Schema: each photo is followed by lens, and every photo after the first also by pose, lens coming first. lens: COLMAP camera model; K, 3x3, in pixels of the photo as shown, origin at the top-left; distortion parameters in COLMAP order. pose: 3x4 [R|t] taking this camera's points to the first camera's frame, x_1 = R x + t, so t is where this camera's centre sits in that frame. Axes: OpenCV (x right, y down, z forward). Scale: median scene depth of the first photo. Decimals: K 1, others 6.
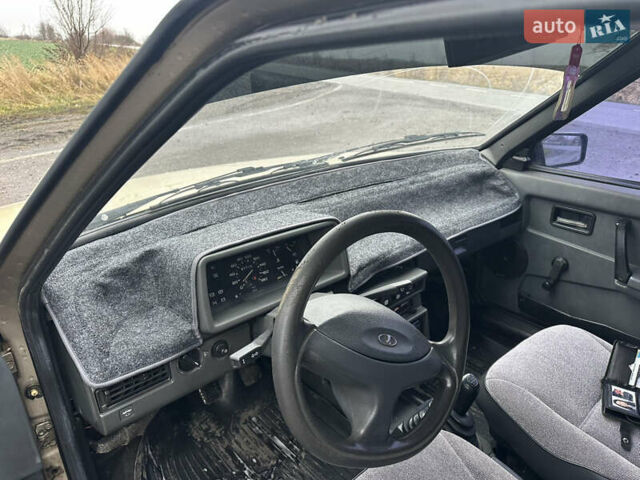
lens RADIAL K [[458.7, 0, 319.8], [0, 458.7, 241.6], [0, 0, 1]] dist [0.014537, 0.004674]
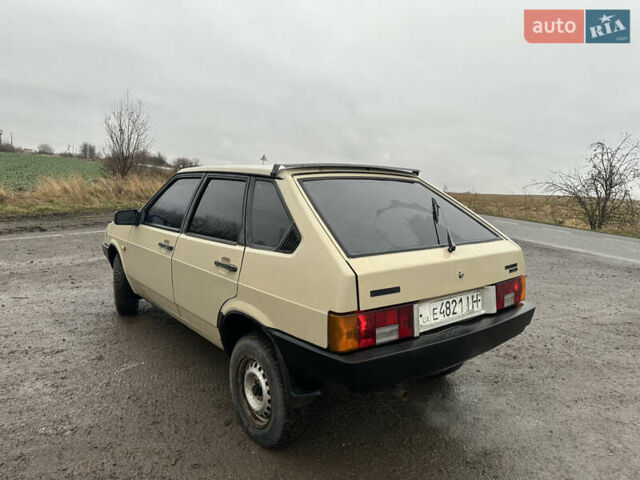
lens RADIAL K [[458.7, 0, 321.6], [0, 458.7, 238.9], [0, 0, 1]] dist [0.014537, 0.004674]
pose [[0.998547, 0.048373, -0.023764, 0.092862], [-0.052857, 0.965094, -0.256514, 0.094970], [0.010526, 0.257397, 0.966248, -0.242332]]
